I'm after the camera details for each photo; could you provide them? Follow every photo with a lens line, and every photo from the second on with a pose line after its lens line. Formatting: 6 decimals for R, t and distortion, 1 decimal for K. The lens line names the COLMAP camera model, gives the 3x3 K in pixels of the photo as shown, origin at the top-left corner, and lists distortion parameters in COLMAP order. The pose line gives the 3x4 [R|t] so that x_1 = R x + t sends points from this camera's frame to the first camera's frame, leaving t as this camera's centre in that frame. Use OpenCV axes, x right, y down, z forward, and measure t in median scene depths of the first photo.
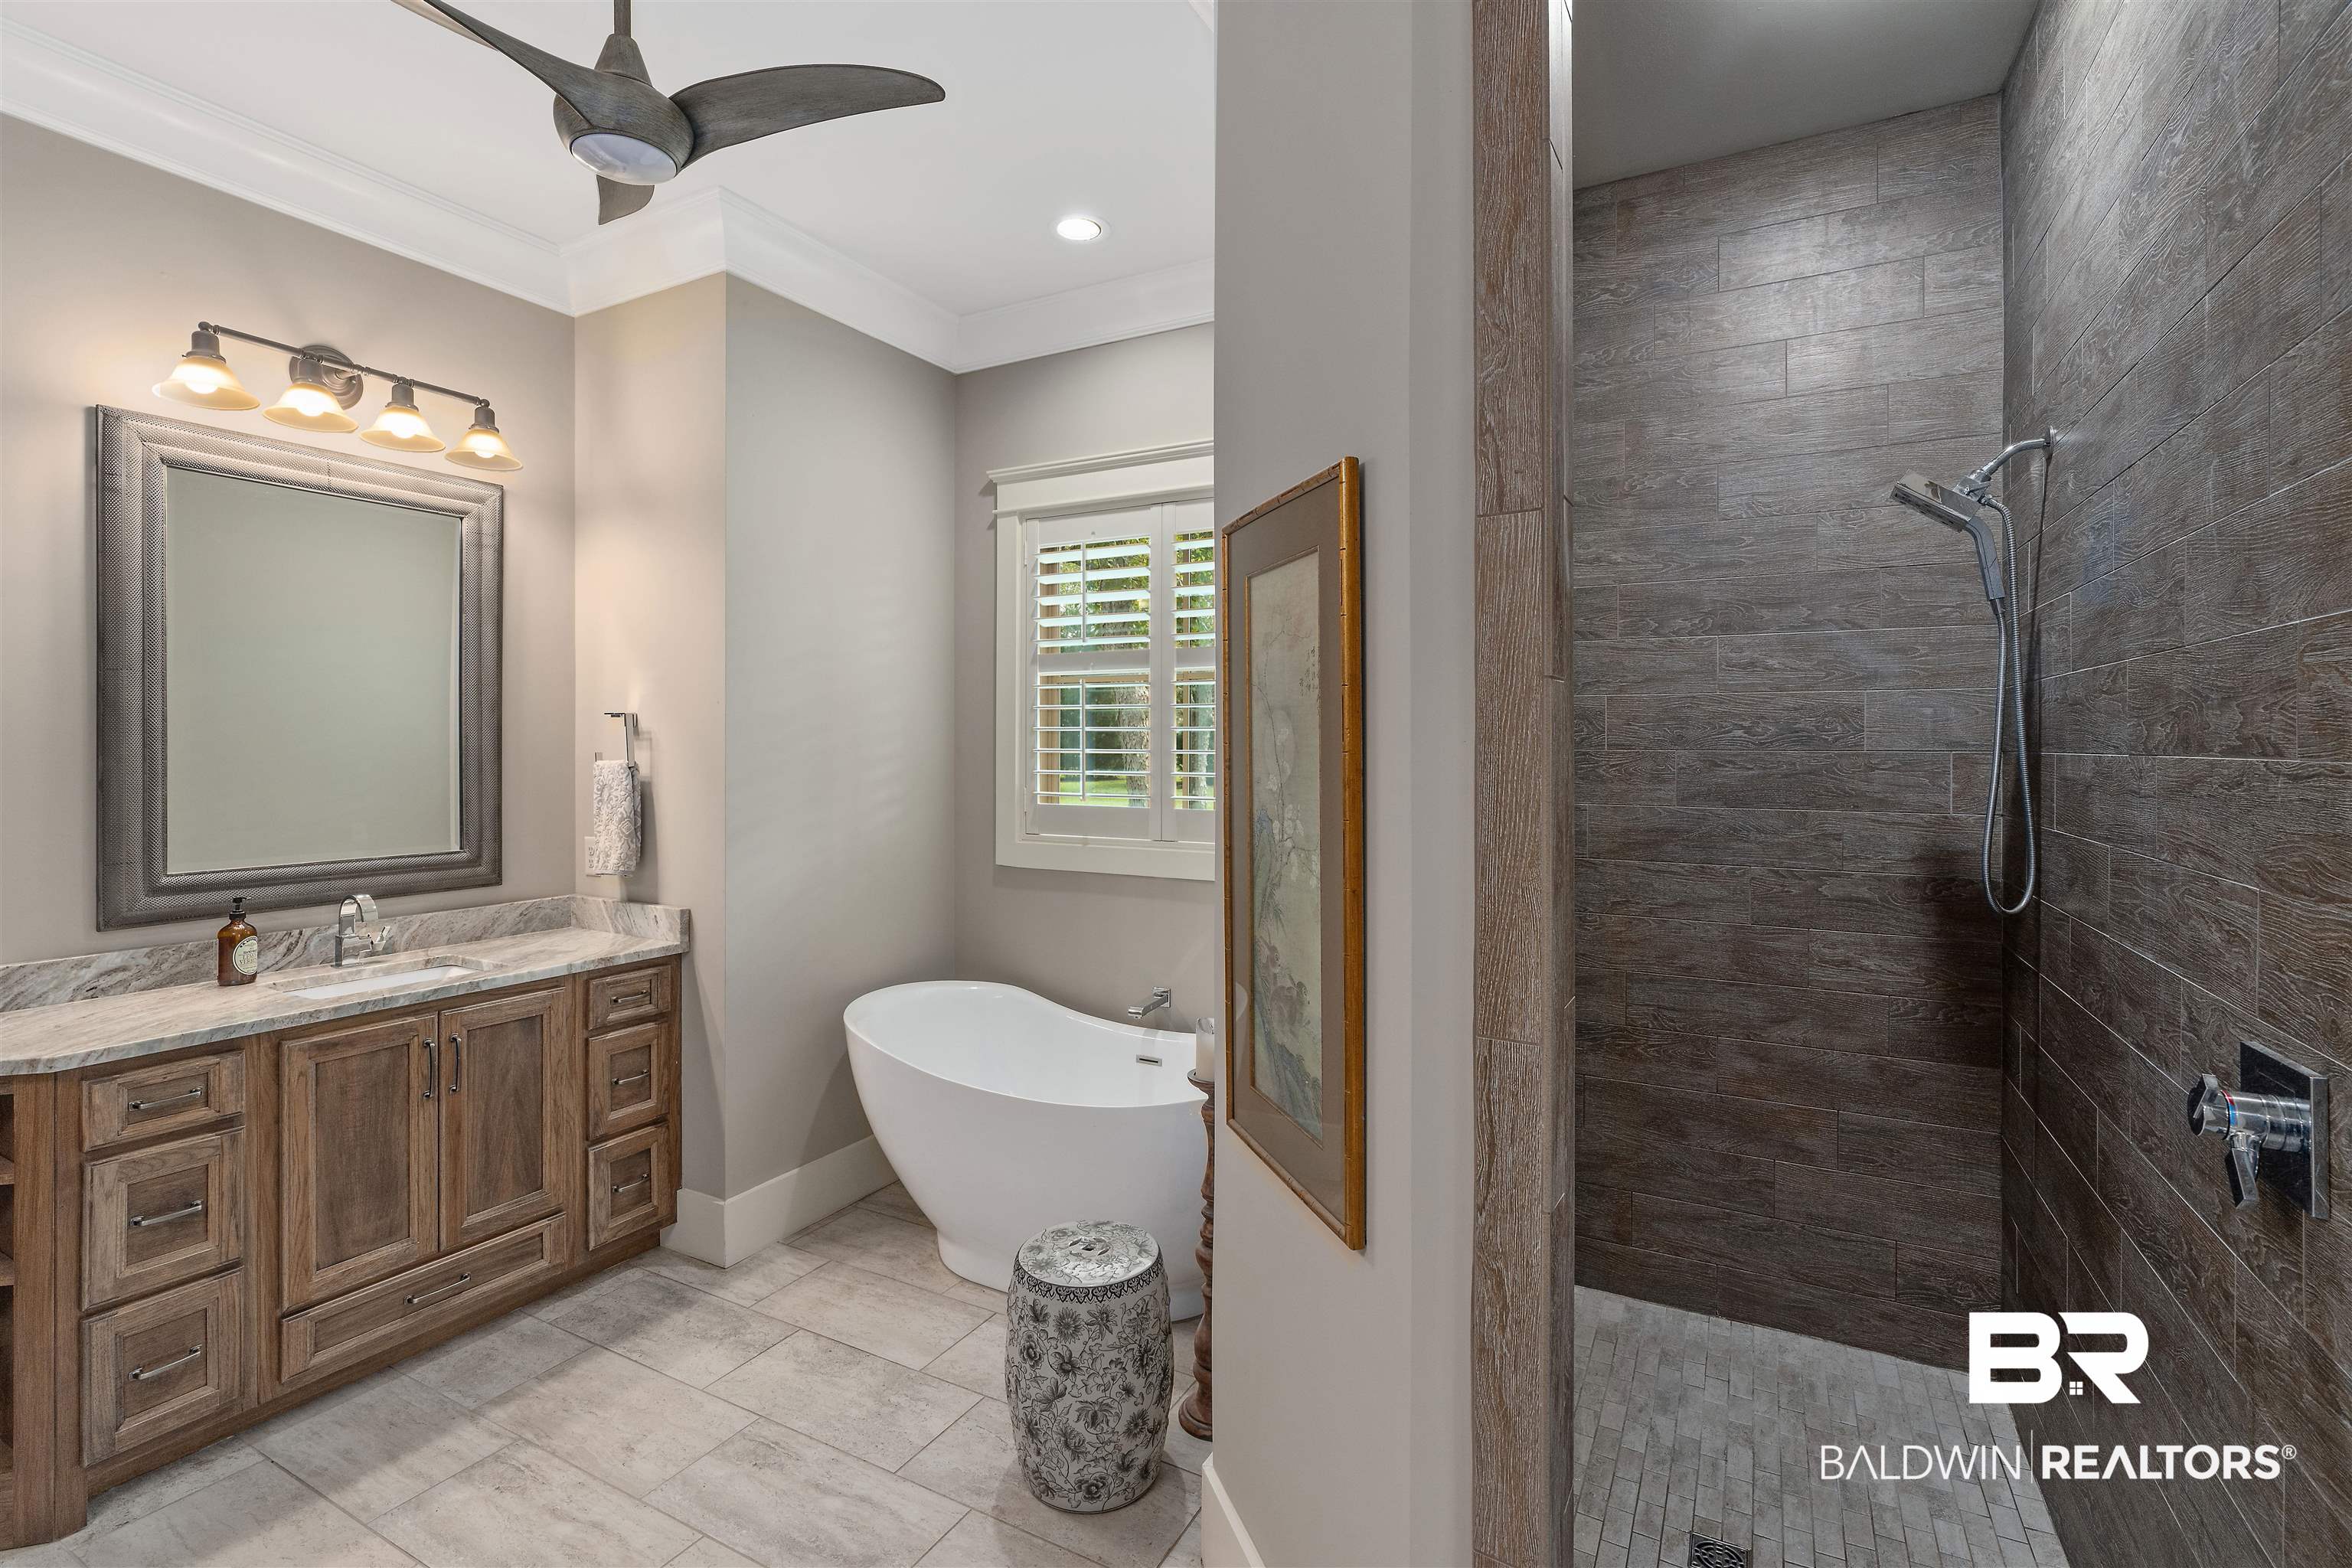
lens RADIAL K [[1067.6, 0, 1176.9], [0, 1067.6, 763.4], [0, 0, 1]] dist [0.000679, 0.000126]
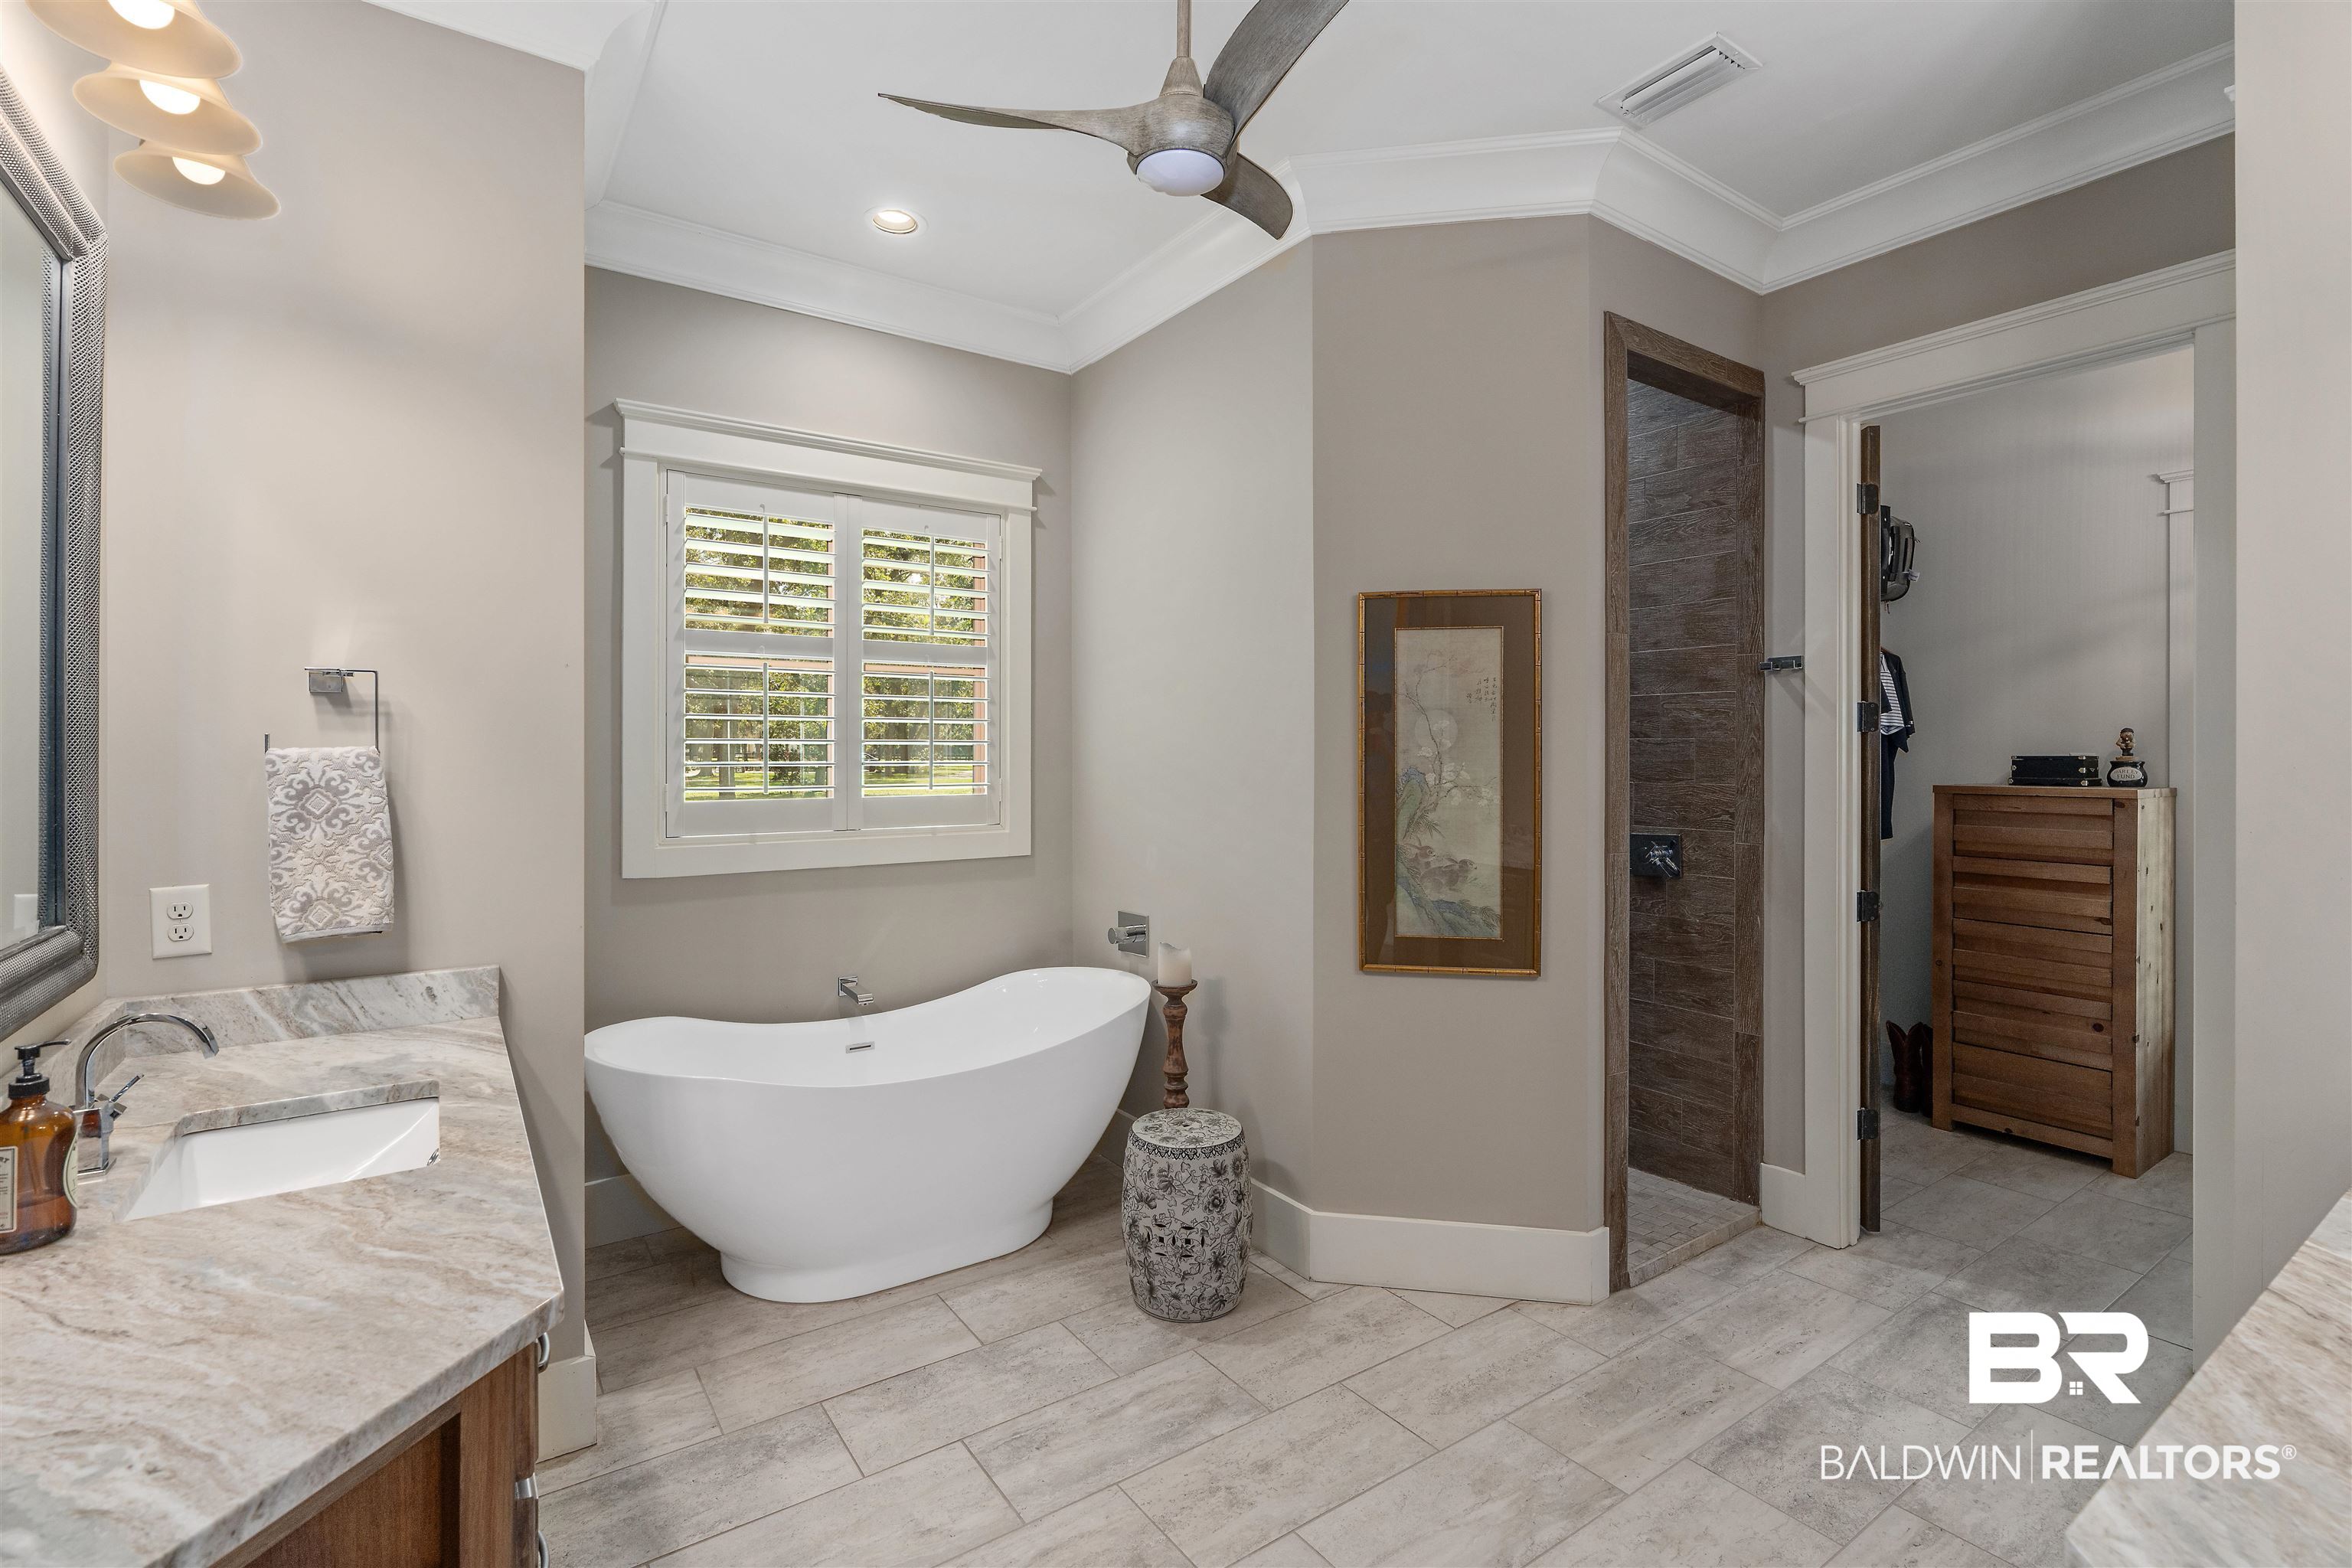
lens RADIAL K [[1067.6, 0, 1168.8], [0, 1067.6, 764.7], [0, 0, 1]] dist [0.000679, 0.000126]
pose [[0.454696, -0.012756, 0.890555, -0.958208], [0.015903, 0.999854, 0.006202, 0.012463], [-0.890504, 0.011342, 0.454833, 0.340057]]
